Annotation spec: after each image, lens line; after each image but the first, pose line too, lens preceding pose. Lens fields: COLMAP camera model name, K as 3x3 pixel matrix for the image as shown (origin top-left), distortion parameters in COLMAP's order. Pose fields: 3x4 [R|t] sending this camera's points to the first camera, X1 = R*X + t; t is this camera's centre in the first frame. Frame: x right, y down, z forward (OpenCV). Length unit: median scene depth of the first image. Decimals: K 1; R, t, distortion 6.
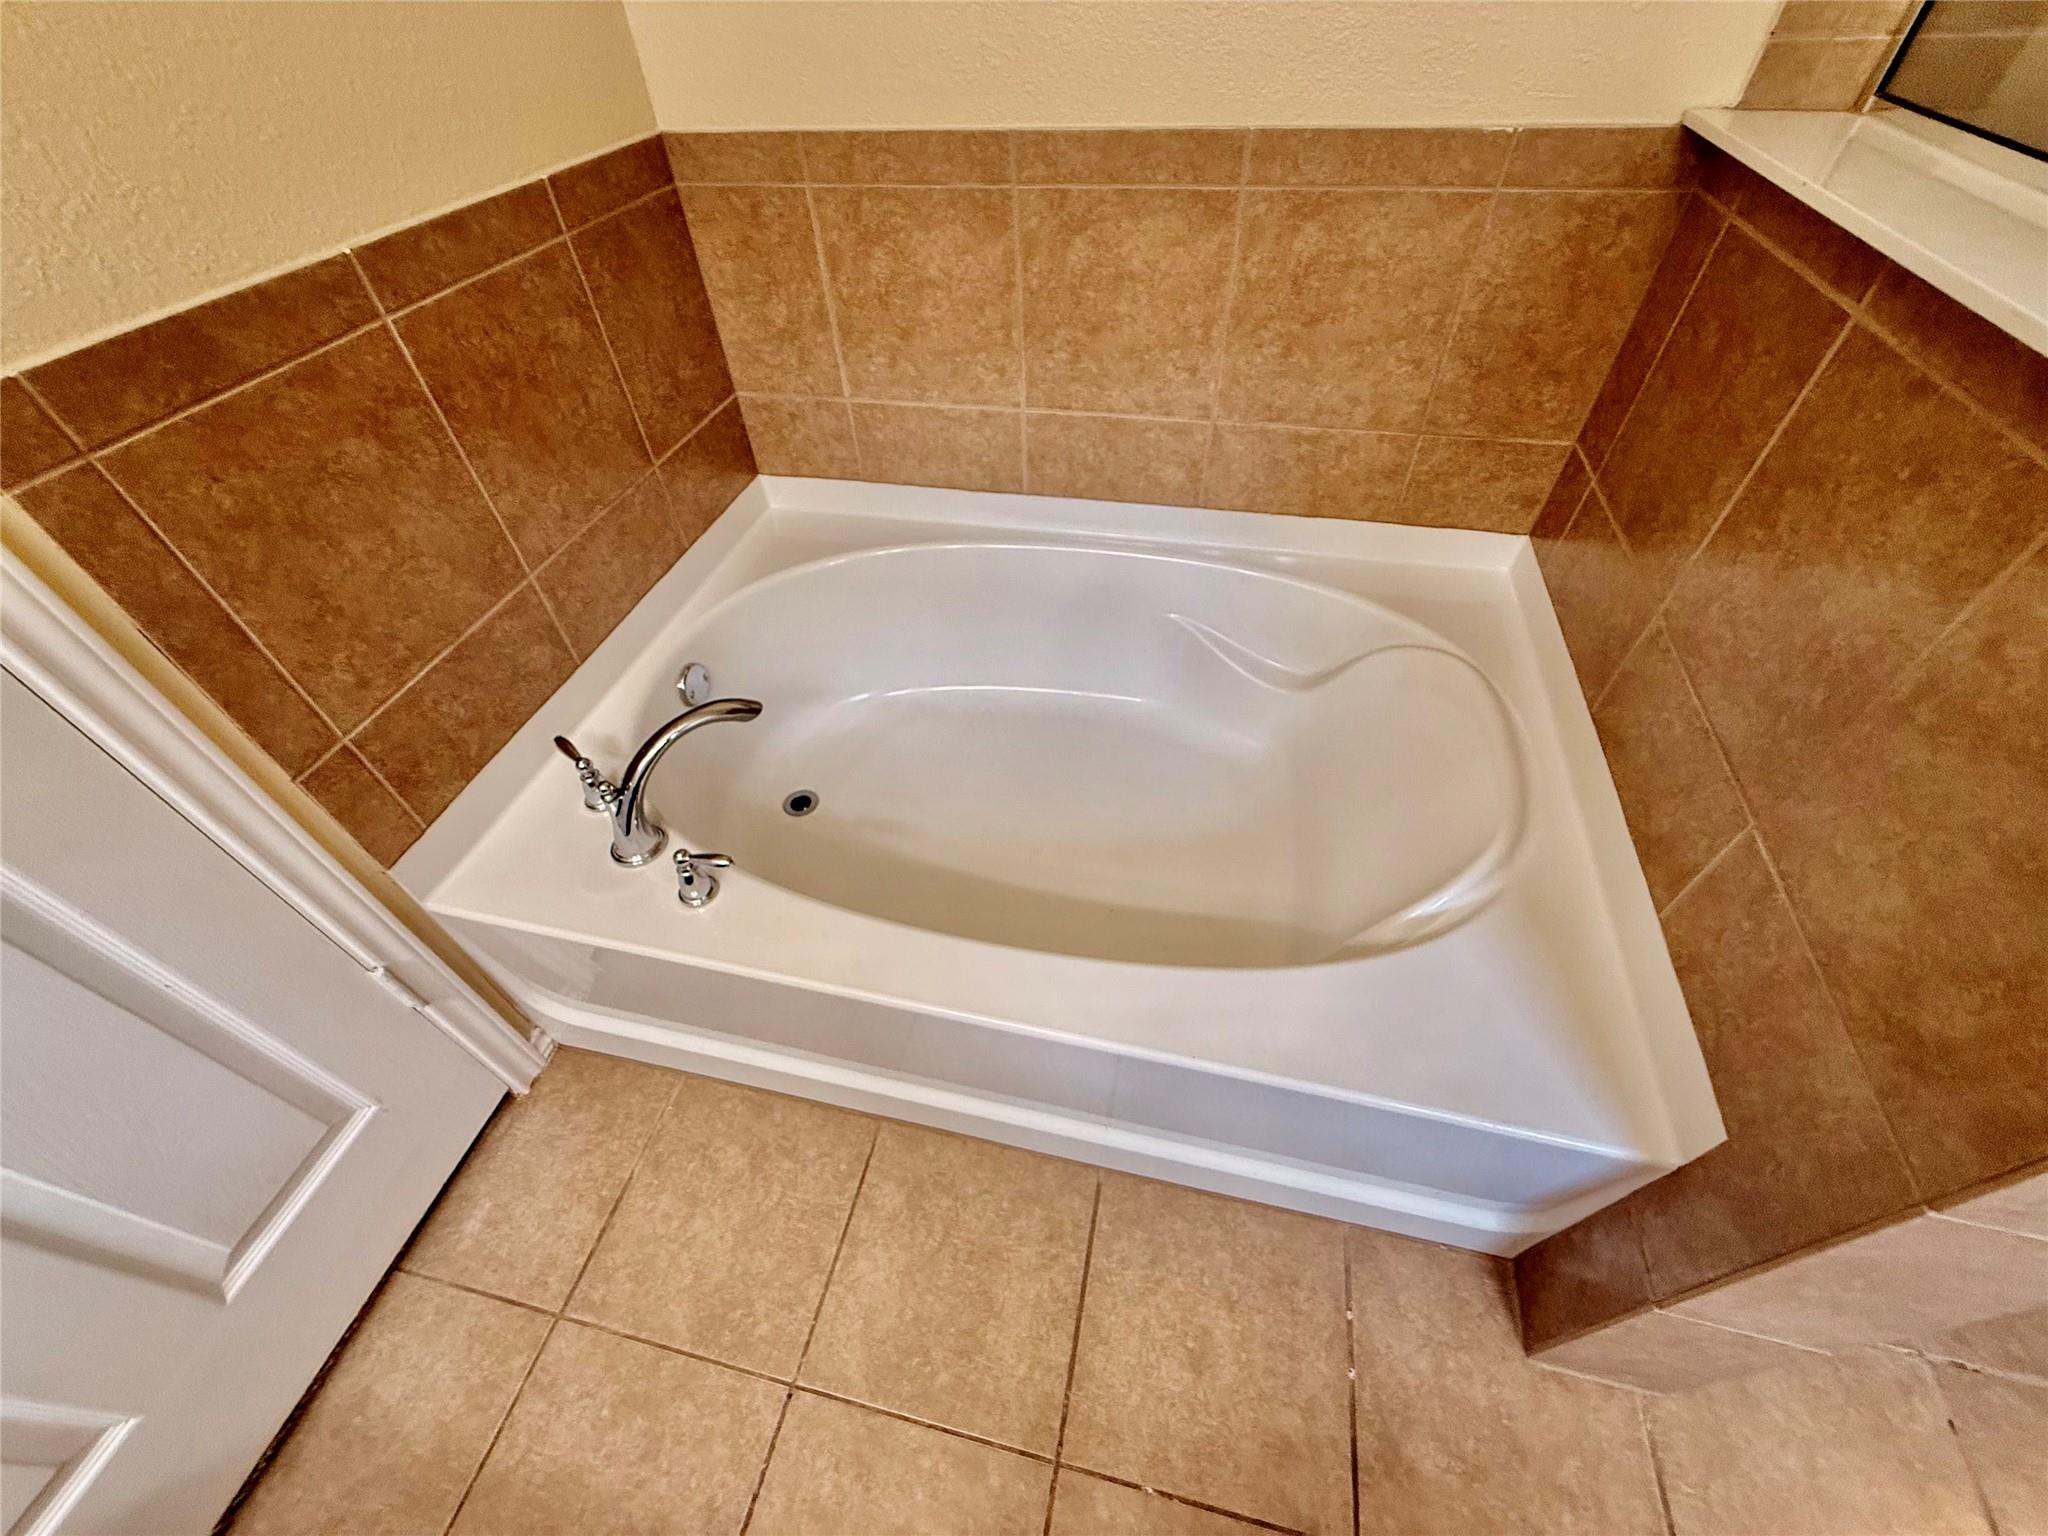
lens RADIAL K [[813.4, 0, 1022.4], [0, 813.4, 768.2], [0, 0, 1]] dist [0.001211, 0.000020]
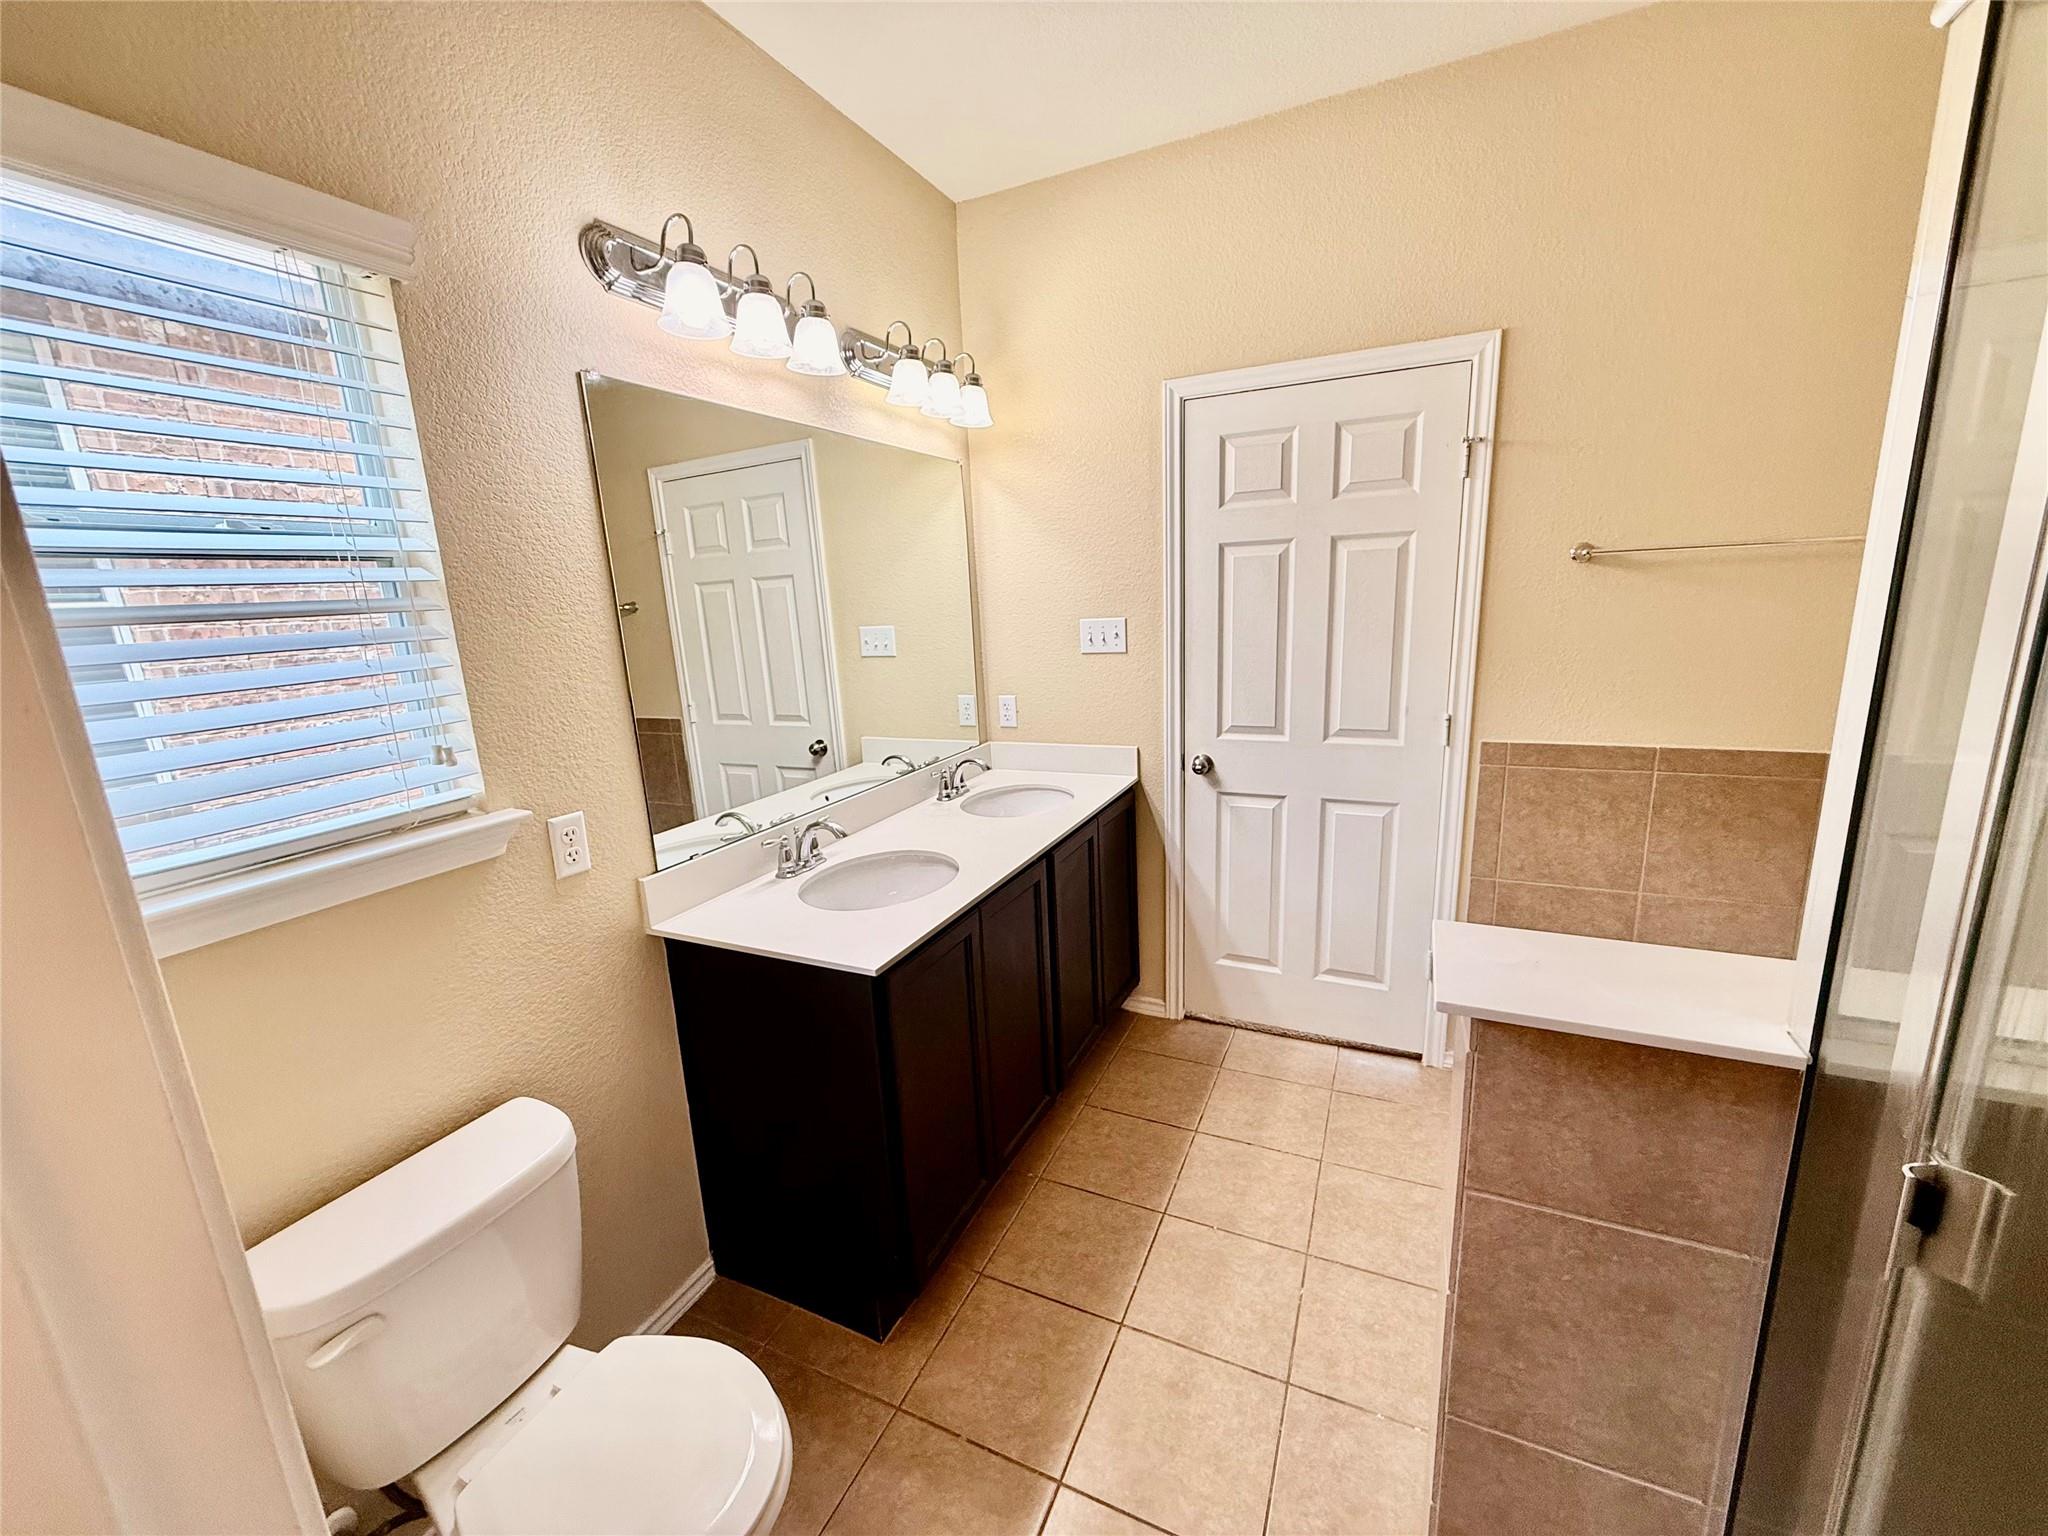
lens RADIAL K [[813.4, 0, 1027.4], [0, 813.4, 770.7], [0, 0, 1]] dist [0.001211, 0.000020]
pose [[-0.200538, 0.248633, -0.947611, 1.677827], [-0.676372, 0.664608, 0.317516, -0.072378], [0.708735, 0.704612, 0.034890, -0.338733]]
